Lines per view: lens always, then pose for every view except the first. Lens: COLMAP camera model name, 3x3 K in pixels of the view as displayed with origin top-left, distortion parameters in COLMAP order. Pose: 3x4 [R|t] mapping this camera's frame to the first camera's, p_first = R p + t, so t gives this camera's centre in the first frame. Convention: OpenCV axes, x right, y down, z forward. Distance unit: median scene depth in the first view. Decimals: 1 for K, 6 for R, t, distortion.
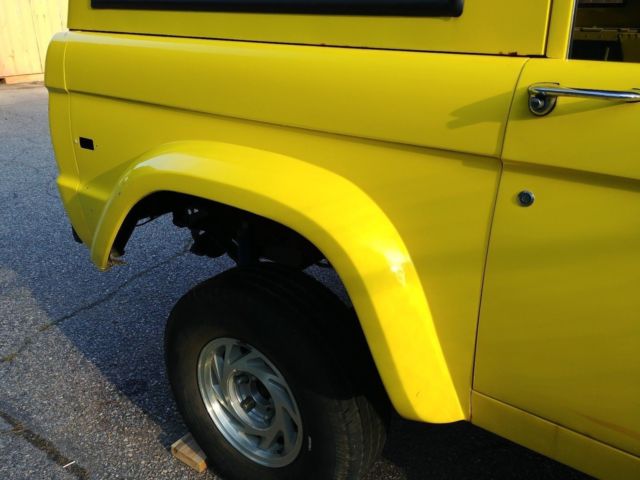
lens RADIAL K [[555.9, 0, 320.0], [0, 555.9, 240.0], [0, 0, 1]] dist [0.100380, -0.139925]
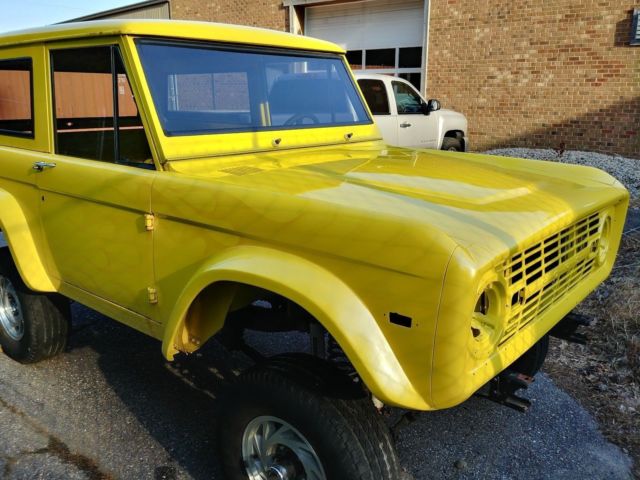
lens RADIAL K [[555.9, 0, 320.0], [0, 555.9, 240.0], [0, 0, 1]] dist [0.100380, -0.139925]
pose [[0.998037, 0.014755, -0.060872, 1.268569], [-0.022773, 0.990827, -0.133203, 0.320905], [0.058348, 0.134328, 0.989218, -1.168957]]
